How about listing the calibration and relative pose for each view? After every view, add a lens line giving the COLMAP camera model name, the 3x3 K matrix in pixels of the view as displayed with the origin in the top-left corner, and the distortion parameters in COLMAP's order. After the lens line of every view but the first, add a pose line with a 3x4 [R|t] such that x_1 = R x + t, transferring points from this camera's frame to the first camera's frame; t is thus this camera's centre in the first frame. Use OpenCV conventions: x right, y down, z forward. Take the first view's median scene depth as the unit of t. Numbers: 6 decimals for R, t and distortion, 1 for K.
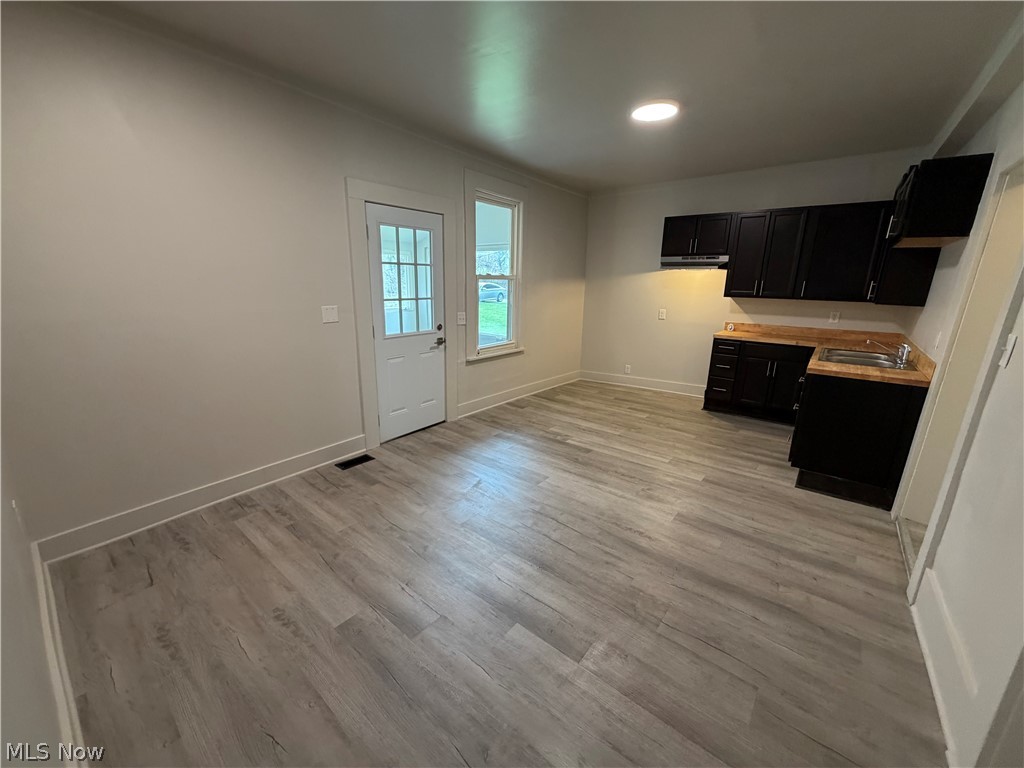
lens RADIAL K [[407.4, 0, 501.5], [0, 407.4, 385.7], [0, 0, 1]] dist [0.002125, -0.000680]
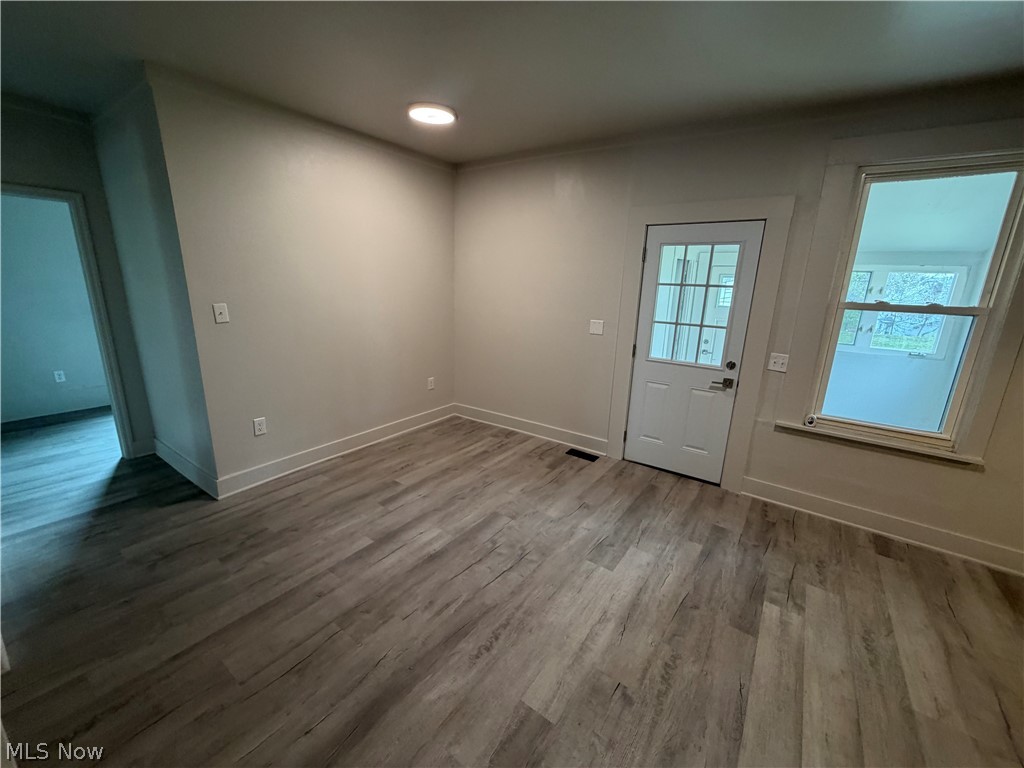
lens RADIAL K [[407.4, 0, 515.8], [0, 407.4, 385.9], [0, 0, 1]] dist [0.002125, -0.000680]
pose [[0.079831, 0.235523, -0.968585, 0.672905], [-0.287881, 0.935728, 0.203806, -0.171028], [0.954333, 0.262567, 0.142502, 0.588361]]
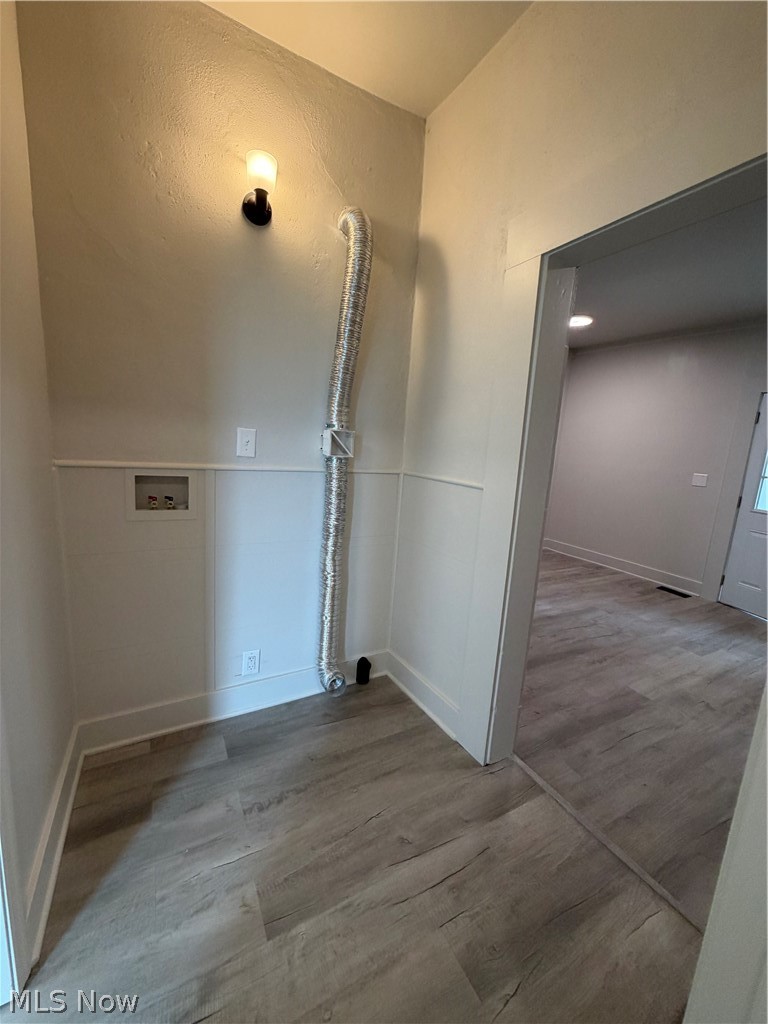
lens RADIAL K [[407.4, 0, 390.1], [0, 407.4, 512.2], [0, 0, 1]] dist [0.002125, -0.000680]
pose [[-0.357810, 0.121166, -0.925900, 1.091139], [-0.311681, 0.919185, 0.240735, -0.073589], [0.880243, 0.374722, -0.291128, 0.478950]]
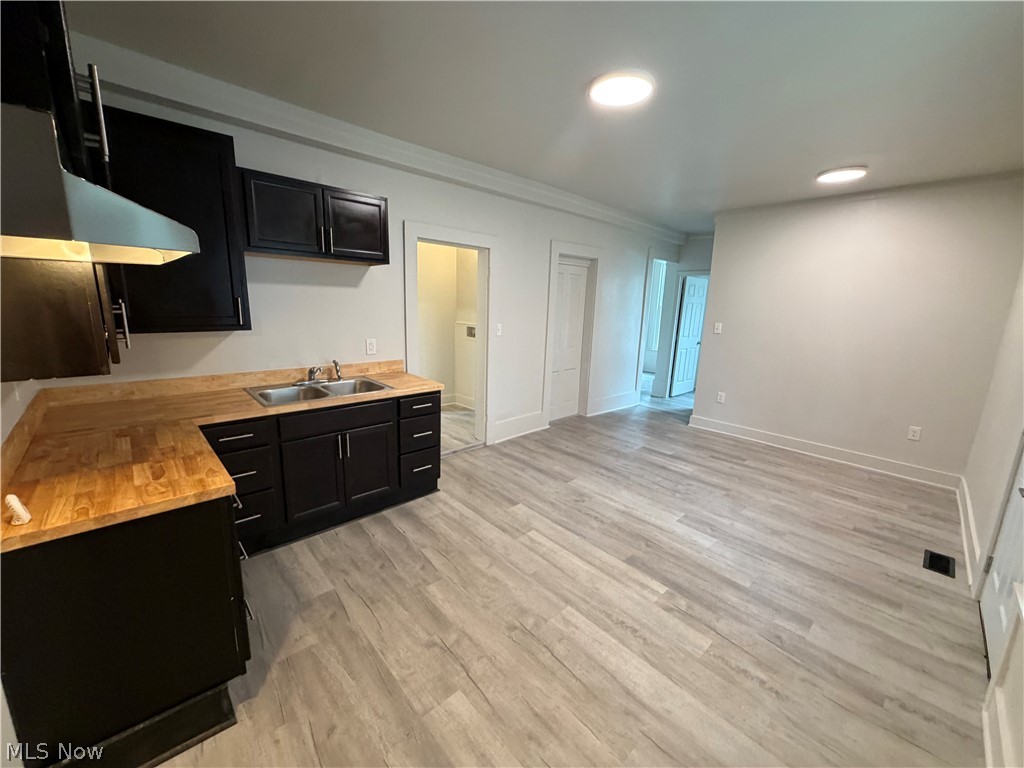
lens RADIAL K [[407.4, 0, 507.1], [0, 407.4, 382.7], [0, 0, 1]] dist [0.002125, -0.000680]
pose [[-0.989952, -0.079339, 0.117046, 0.388633], [-0.018990, 0.894854, 0.445955, -0.444533], [-0.140120, 0.439251, -0.887370, 1.612510]]
